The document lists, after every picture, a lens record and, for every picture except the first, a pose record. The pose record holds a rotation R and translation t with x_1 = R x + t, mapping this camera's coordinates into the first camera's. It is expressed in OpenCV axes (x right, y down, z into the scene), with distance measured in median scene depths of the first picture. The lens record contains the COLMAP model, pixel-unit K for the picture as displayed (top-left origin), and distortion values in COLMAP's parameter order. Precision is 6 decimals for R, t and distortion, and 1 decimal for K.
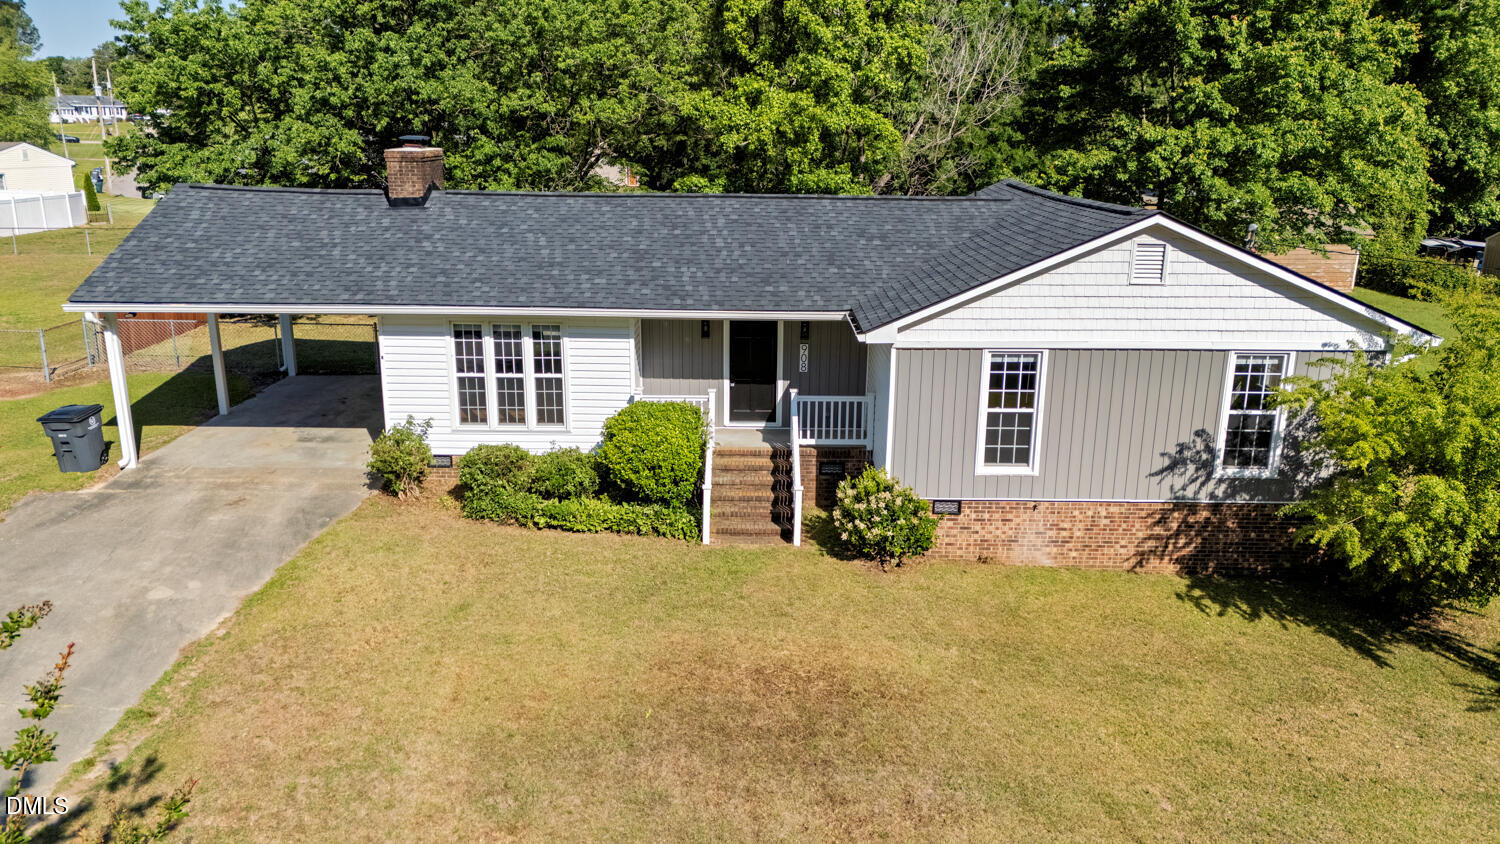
lens RADIAL K [[1117.5, 0, 750.0], [0, 1117.5, 422.0], [0, 0, 1]] dist [0.076481, -0.001072]
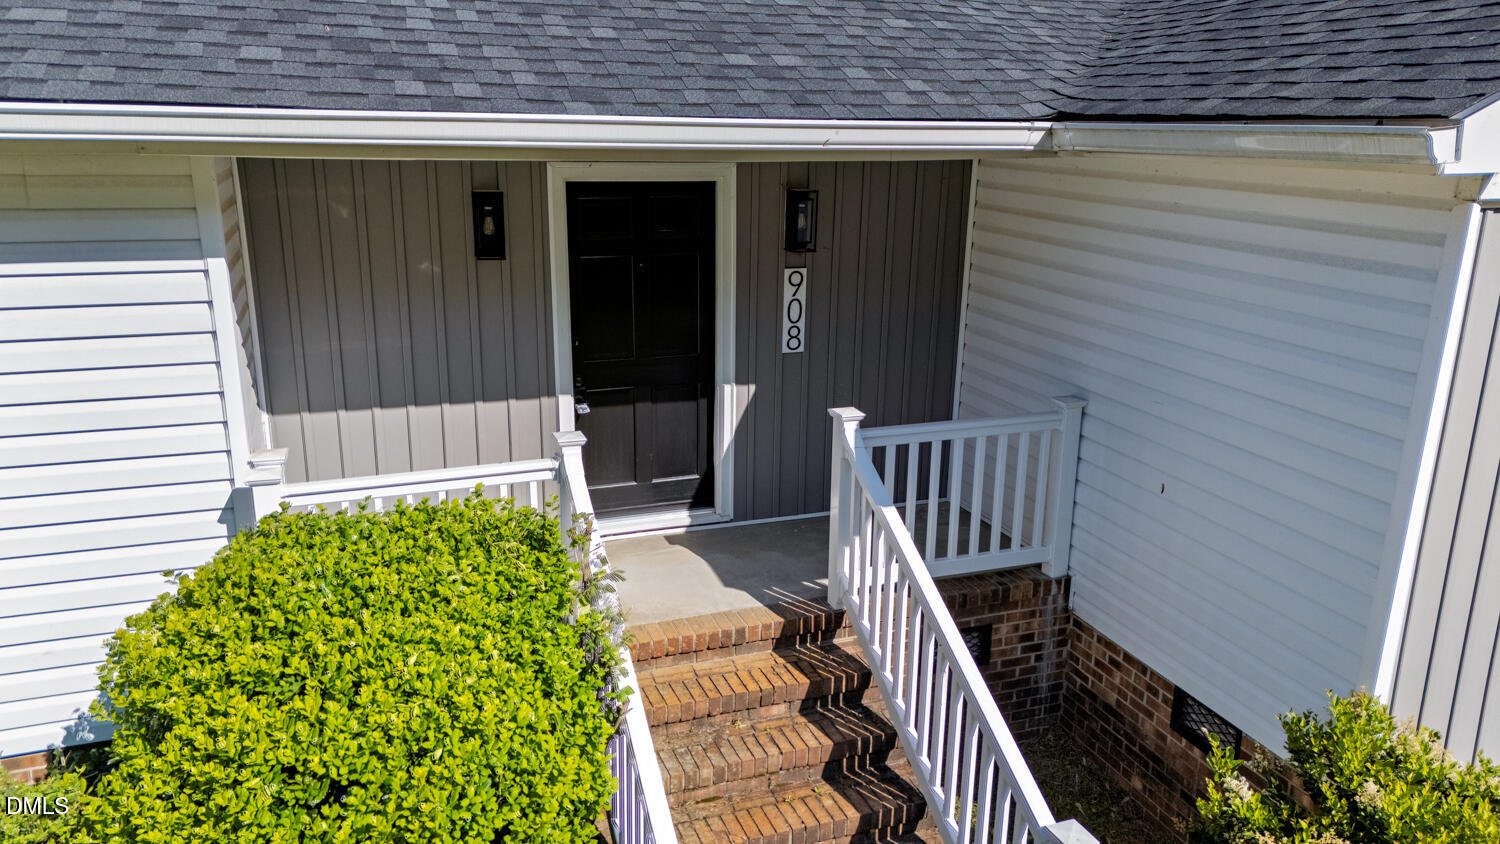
lens RADIAL K [[1117.5, 0, 750.0], [0, 1117.5, 422.0], [0, 0, 1]] dist [0.076481, -0.001072]
pose [[0.942643, -0.088537, 0.321847, -0.079435], [0.085649, 0.996056, 0.023152, -0.035106], [-0.322628, 0.005742, 0.946508, 0.730965]]
